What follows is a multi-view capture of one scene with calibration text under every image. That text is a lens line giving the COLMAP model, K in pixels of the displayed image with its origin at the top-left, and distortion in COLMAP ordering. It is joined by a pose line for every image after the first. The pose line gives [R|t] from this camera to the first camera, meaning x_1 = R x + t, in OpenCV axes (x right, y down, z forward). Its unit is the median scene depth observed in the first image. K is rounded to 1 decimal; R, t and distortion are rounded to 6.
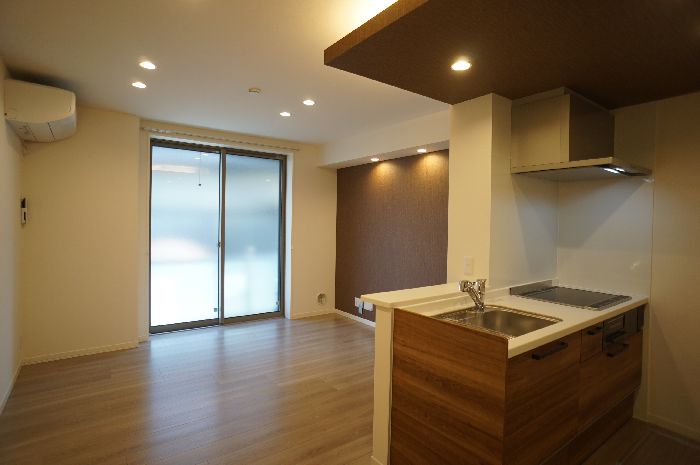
lens RADIAL K [[374.2, 0, 332.0], [0, 374.2, 224.3], [0, 0, 1]] dist [-0.053361, 0.018963]
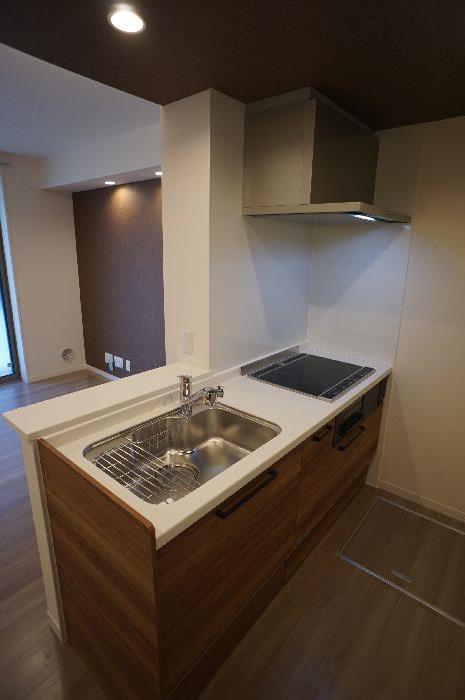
lens RADIAL K [[374.2, 0, 233.6], [0, 374.2, 344.7], [0, 0, 1]] dist [-0.053361, 0.018963]
pose [[0.965526, -0.063355, 0.252478, 0.268090], [-0.002563, 0.967569, 0.252595, -0.078274], [-0.260293, -0.244534, 0.934051, 0.264011]]
